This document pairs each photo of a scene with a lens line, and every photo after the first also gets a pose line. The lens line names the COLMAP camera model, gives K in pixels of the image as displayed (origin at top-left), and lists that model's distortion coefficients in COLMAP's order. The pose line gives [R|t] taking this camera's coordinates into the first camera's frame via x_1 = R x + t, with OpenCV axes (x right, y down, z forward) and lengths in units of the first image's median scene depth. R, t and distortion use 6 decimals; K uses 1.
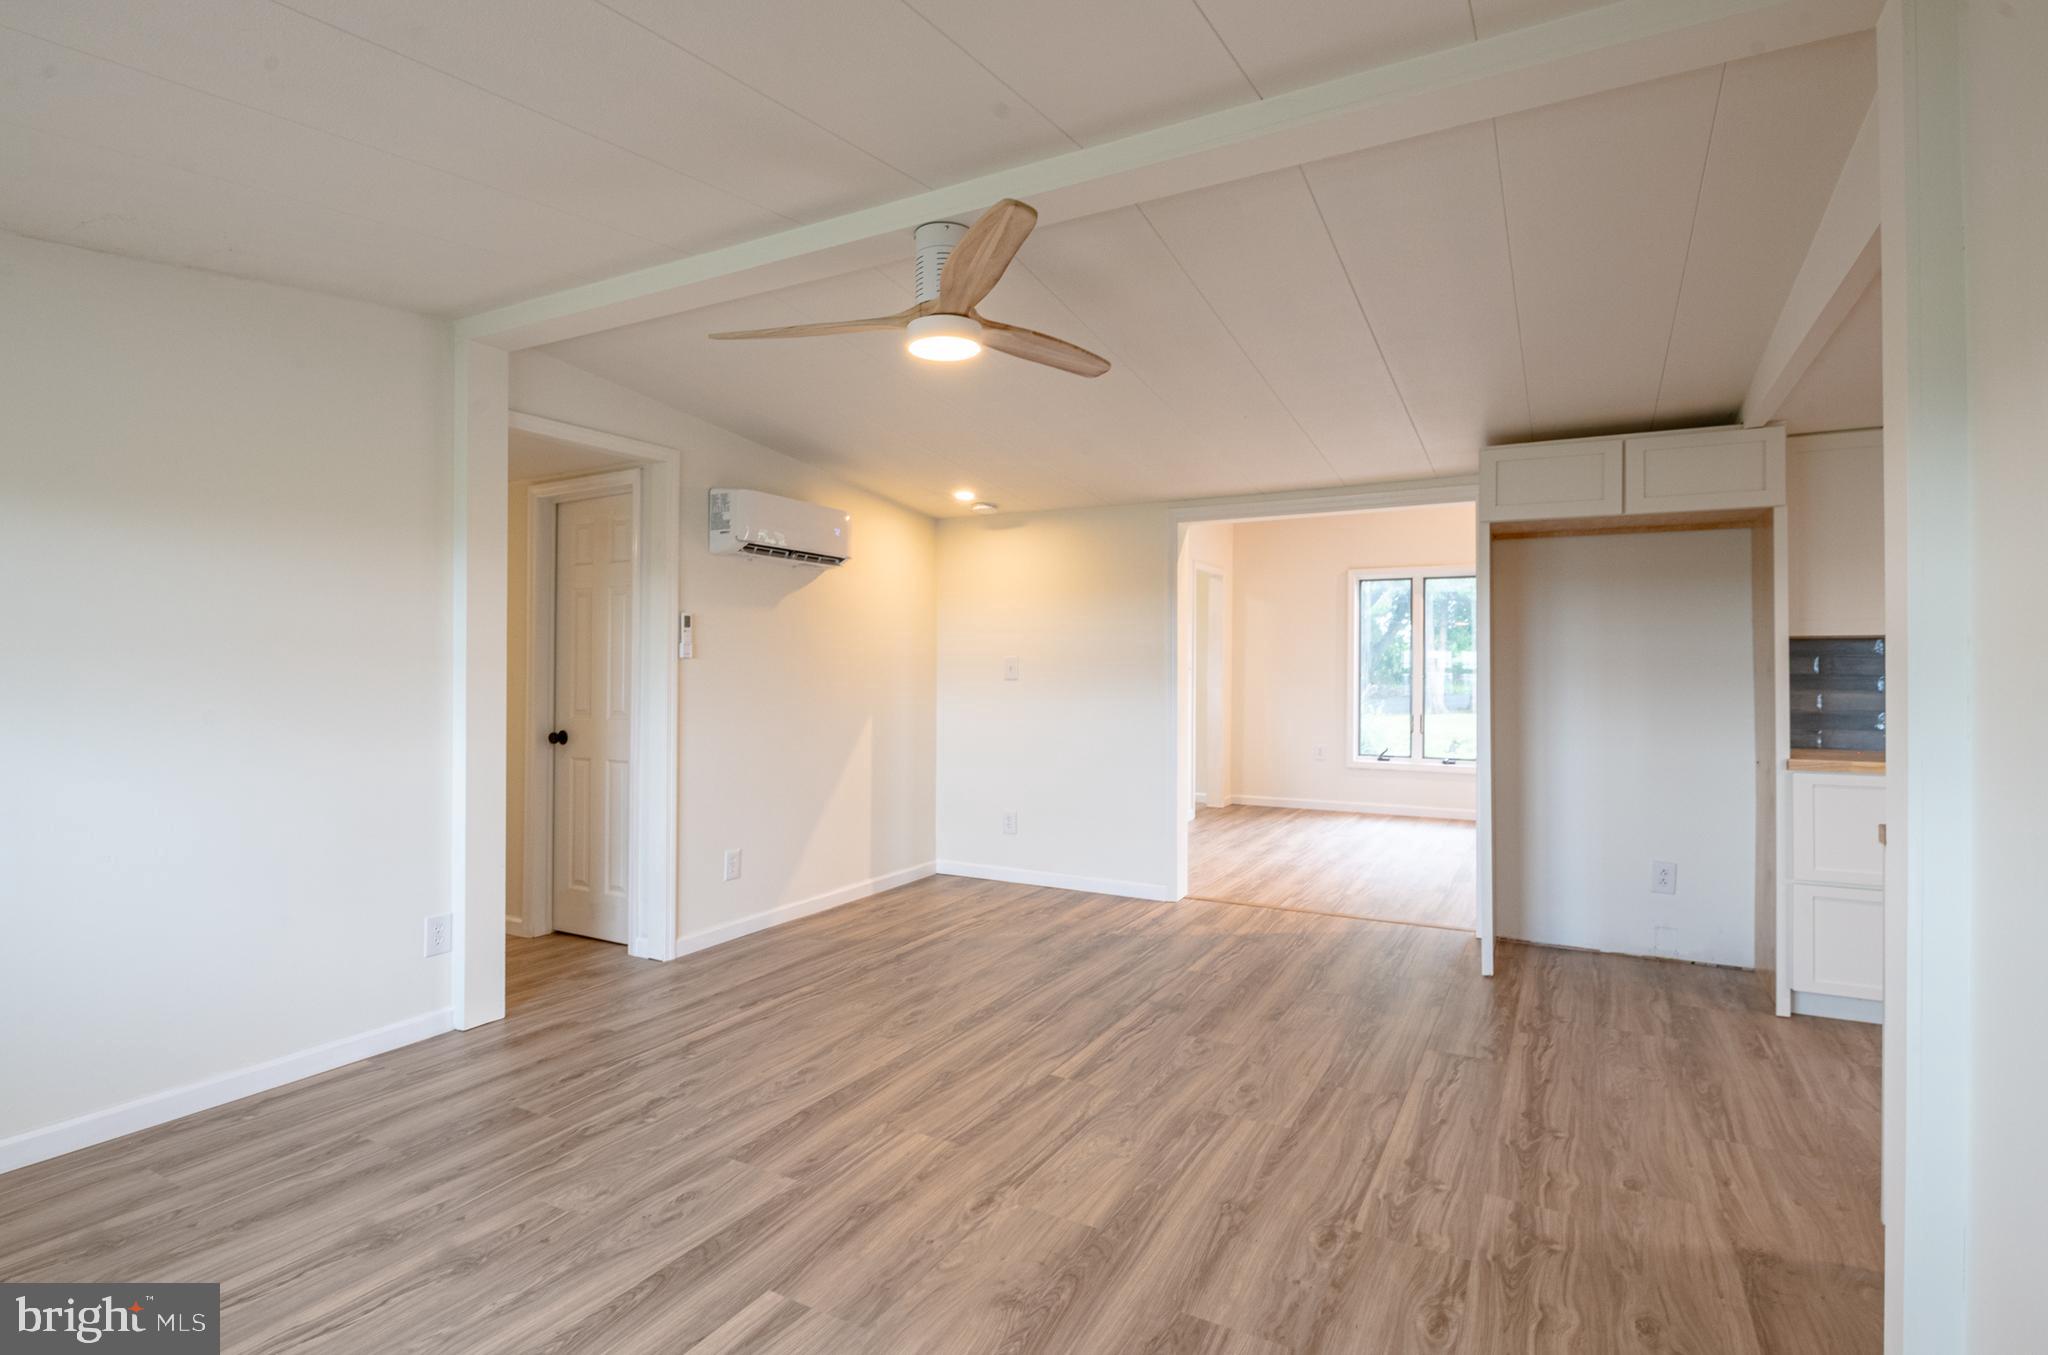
lens RADIAL K [[993.7, 0, 994.1], [0, 993.7, 674.2], [0, 0, 1]] dist [-0.000489, -0.003774]
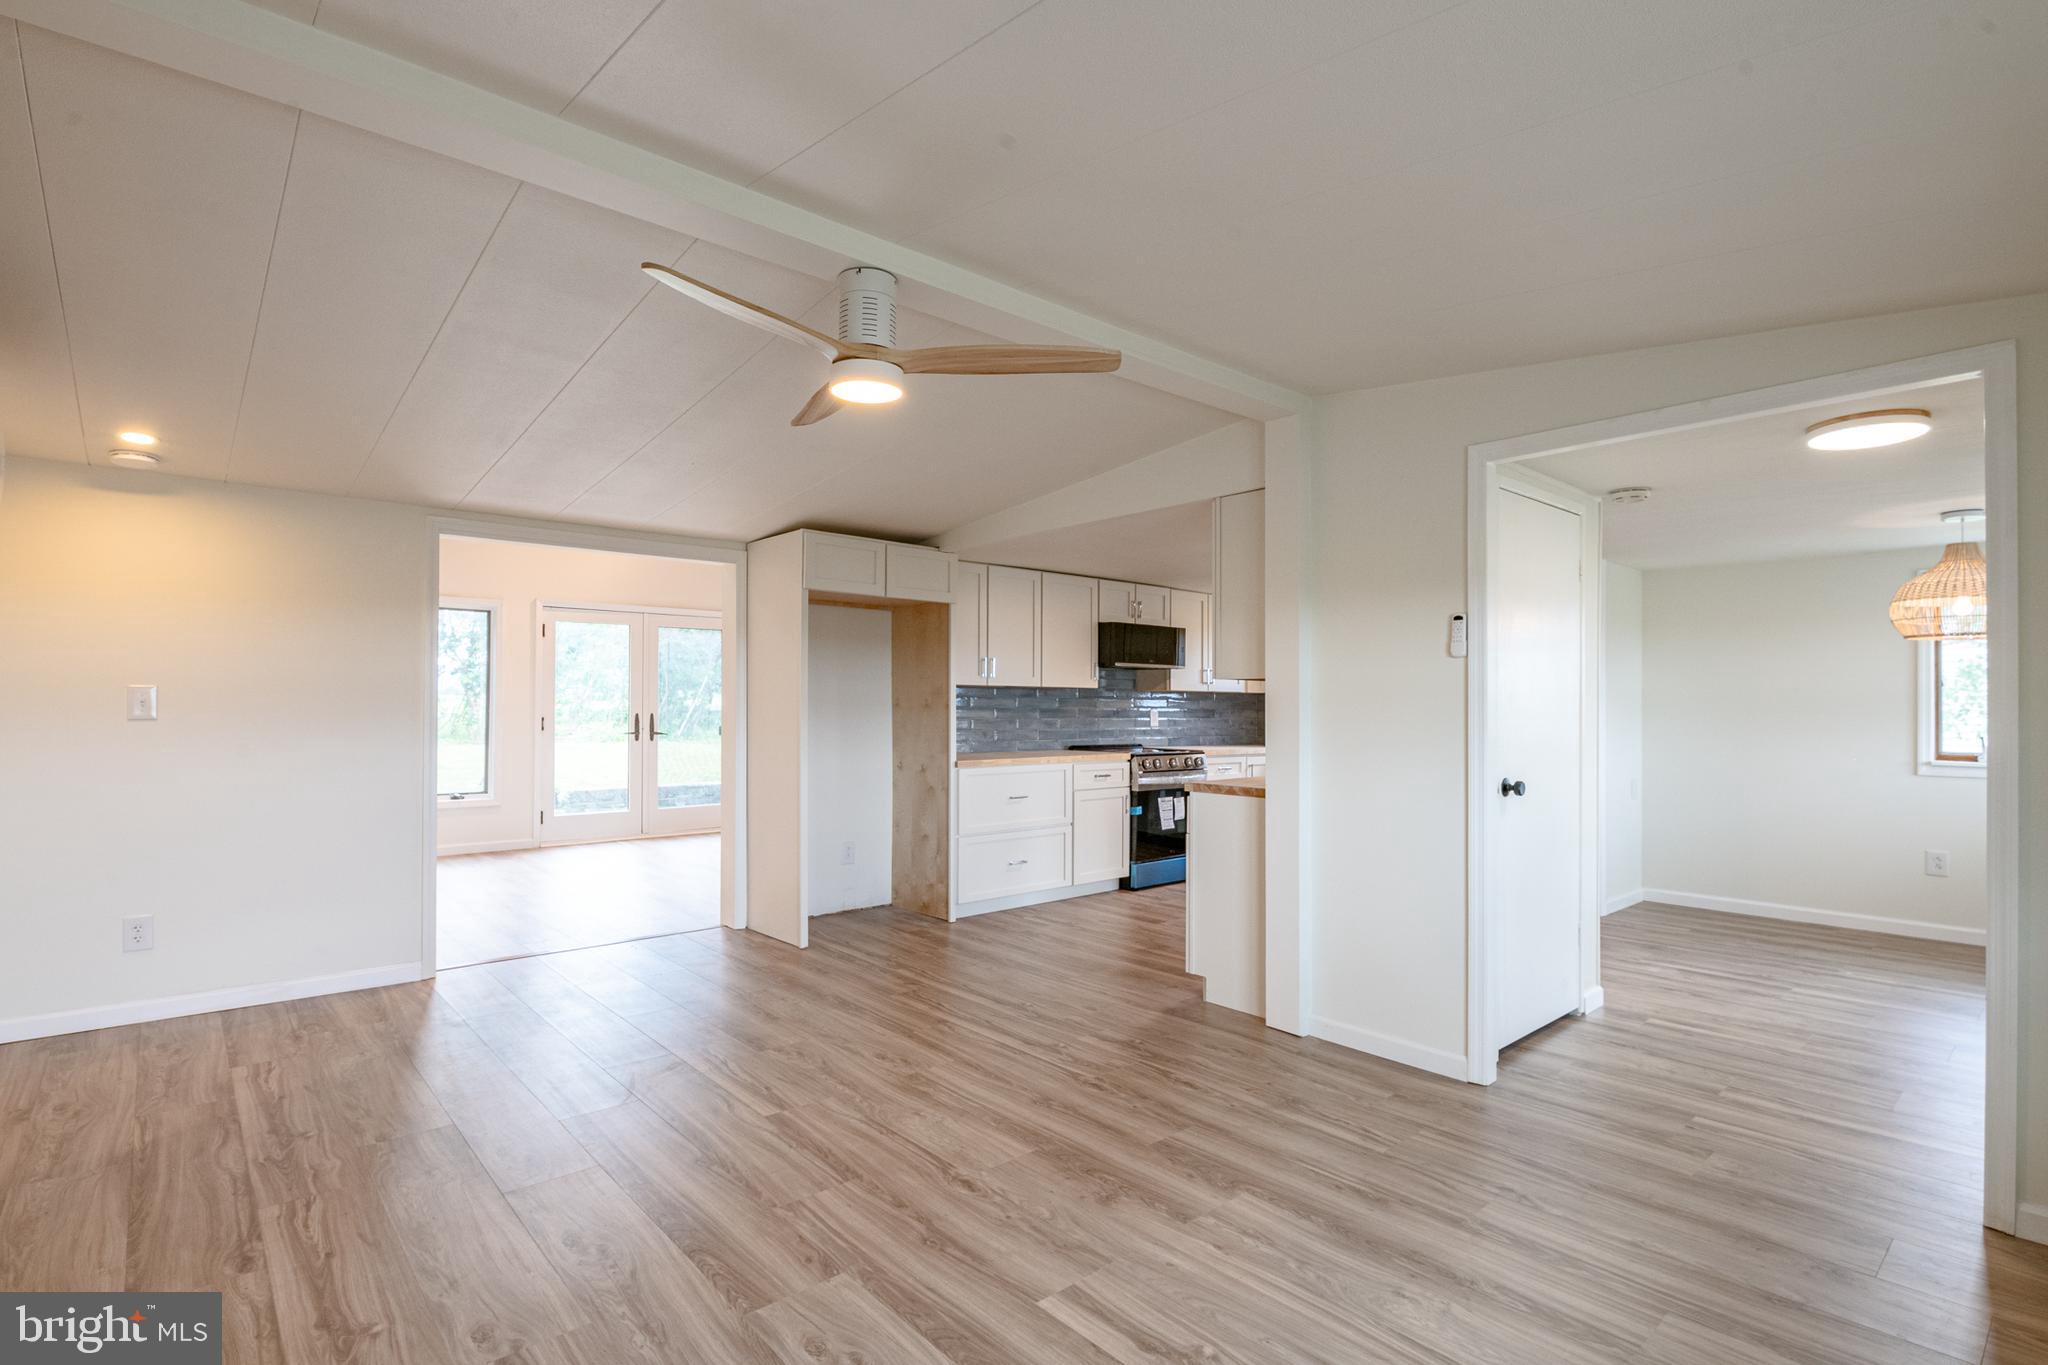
lens RADIAL K [[993.7, 0, 1001.3], [0, 993.7, 703.0], [0, 0, 1]] dist [-0.000489, -0.003774]
pose [[0.338403, 0.001272, 0.941000, -0.934543], [0.001920, 0.999996, -0.002042, -0.007518], [-0.940999, 0.002498, 0.338400, 0.518466]]
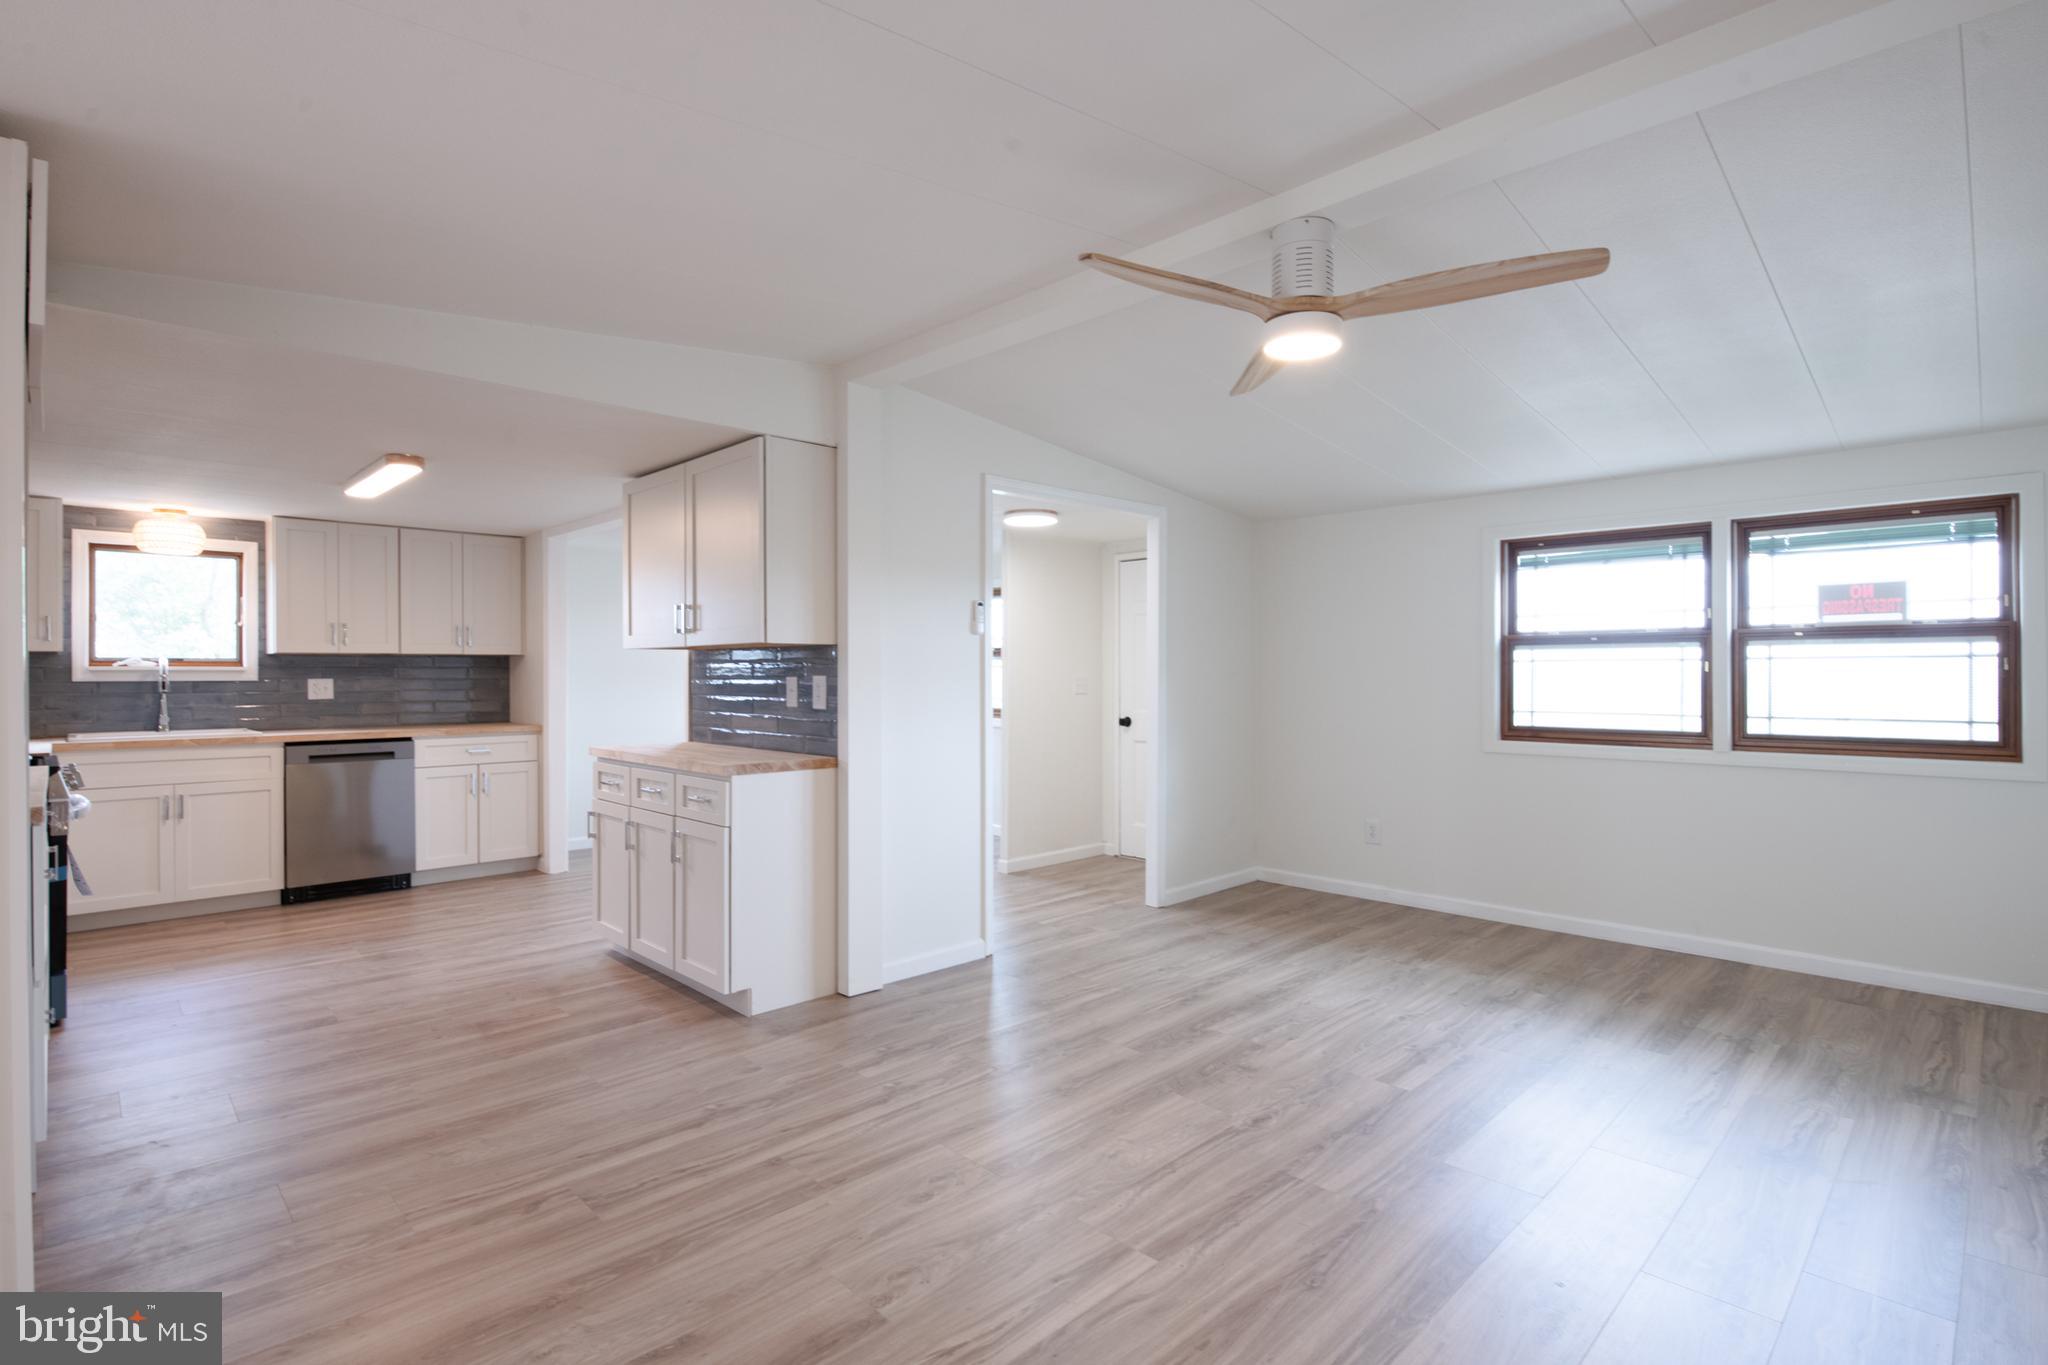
lens RADIAL K [[993.7, 0, 1016.2], [0, 993.7, 678.0], [0, 0, 1]] dist [-0.000489, -0.003774]
pose [[-0.964577, -0.004601, 0.263762, -0.034715], [-0.001451, 0.999925, 0.012136, -0.017965], [-0.263798, 0.011324, -0.964512, 1.989368]]
